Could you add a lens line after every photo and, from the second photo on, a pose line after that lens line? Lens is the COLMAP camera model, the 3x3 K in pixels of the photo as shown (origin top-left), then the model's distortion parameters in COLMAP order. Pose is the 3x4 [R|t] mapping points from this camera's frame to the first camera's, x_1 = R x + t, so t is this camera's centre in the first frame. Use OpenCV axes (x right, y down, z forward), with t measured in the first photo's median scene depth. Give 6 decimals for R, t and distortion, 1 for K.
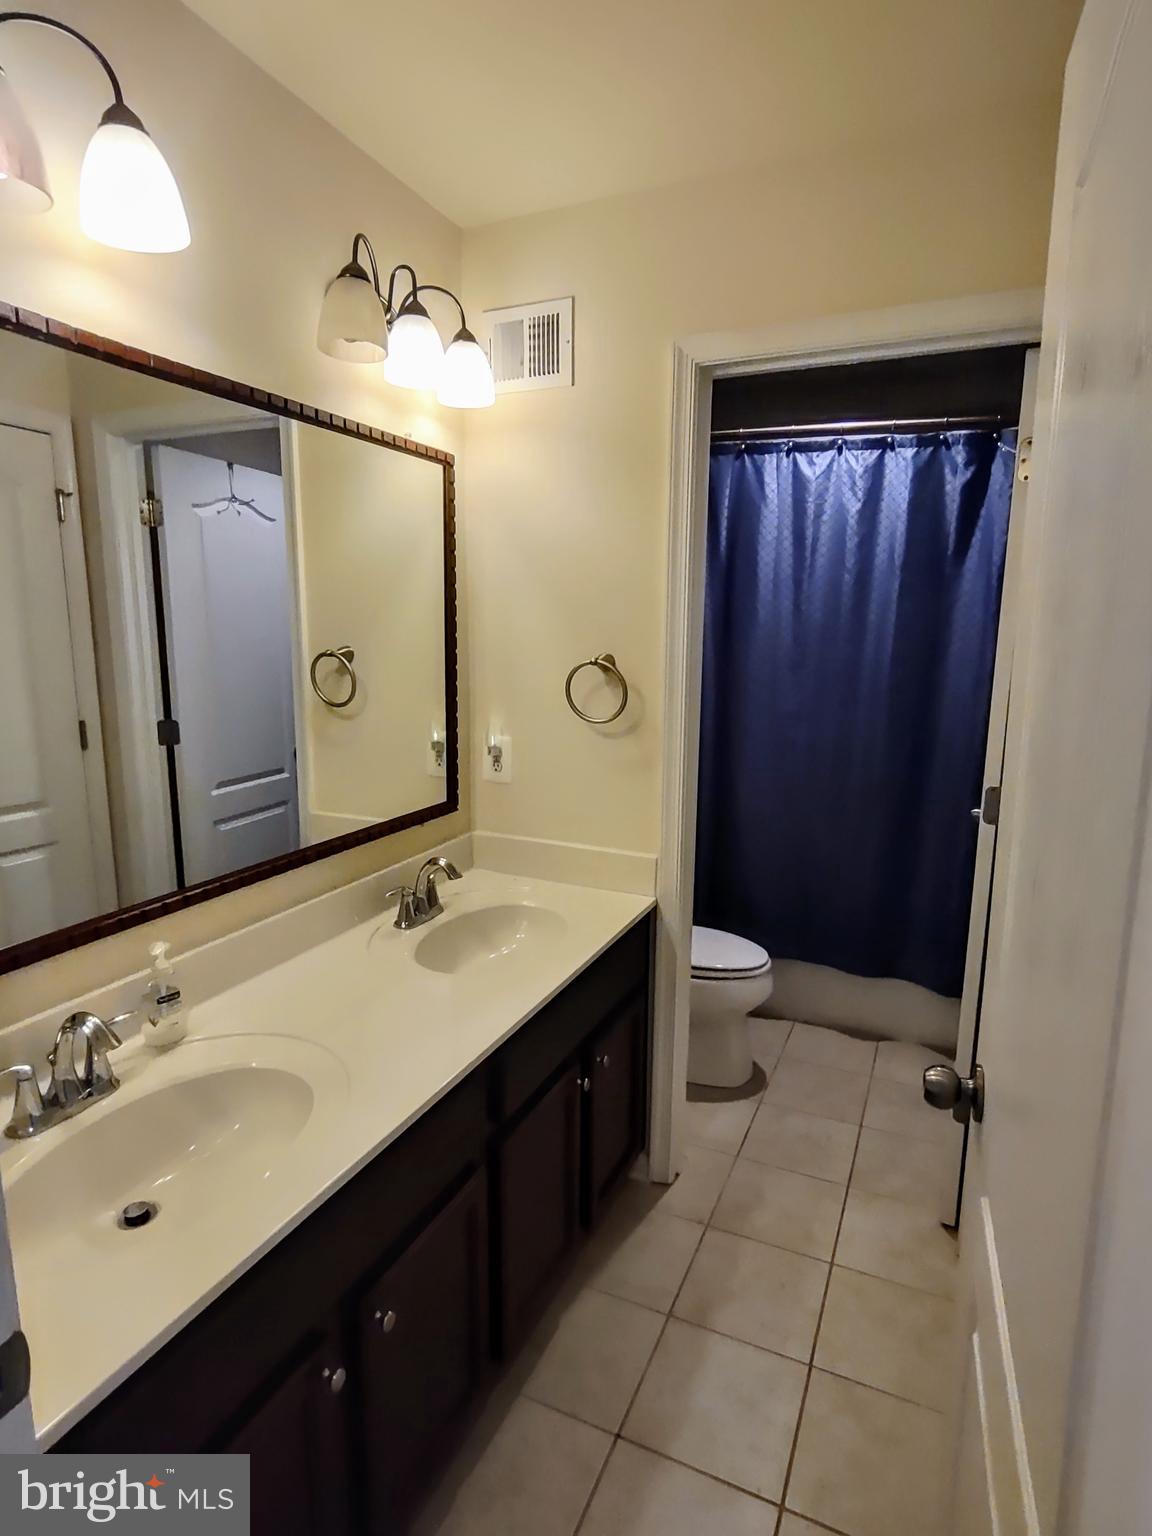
lens RADIAL K [[835.2, 0, 577.6], [0, 835.2, 775.5], [0, 0, 1]] dist [-0.001943, 0.002506]
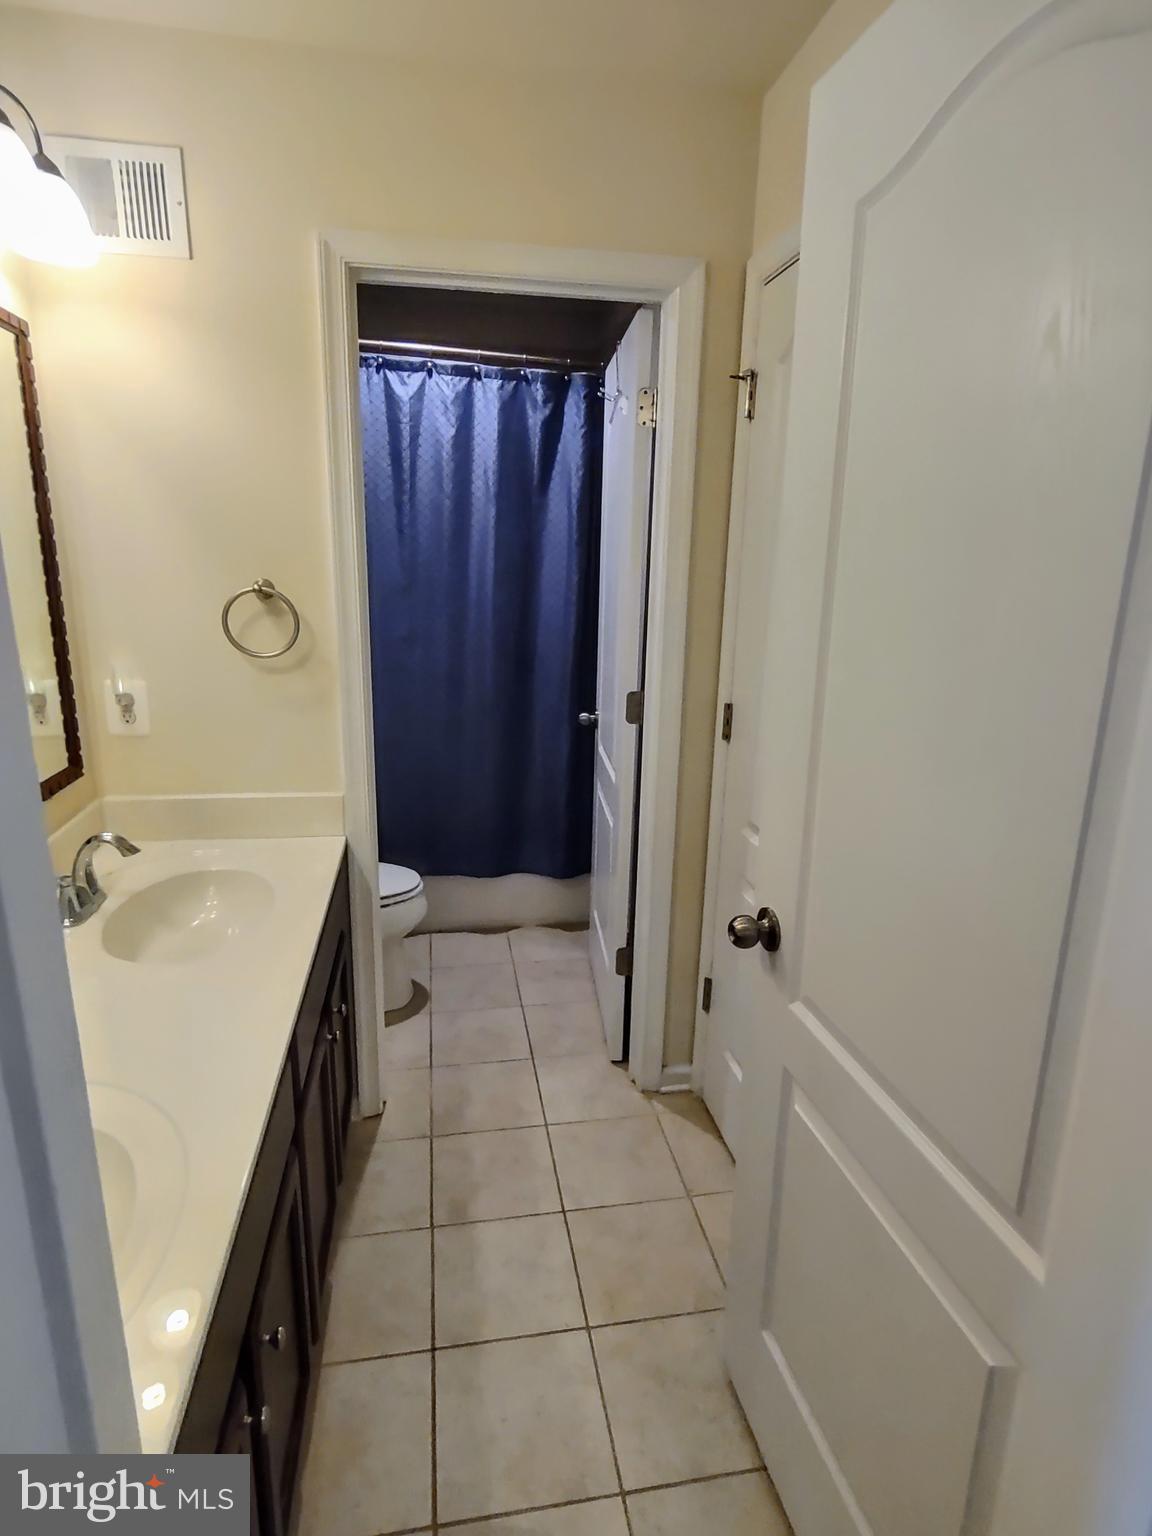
lens RADIAL K [[833.1, 0, 576.0], [0, 833.1, 768.0], [0, 0, 1]] dist [-0.000285, -0.001320]
pose [[0.826267, -0.132927, 0.547370, -0.165250], [0.087298, 0.990234, 0.108698, -0.010583], [-0.556473, -0.042029, 0.829802, 0.046498]]
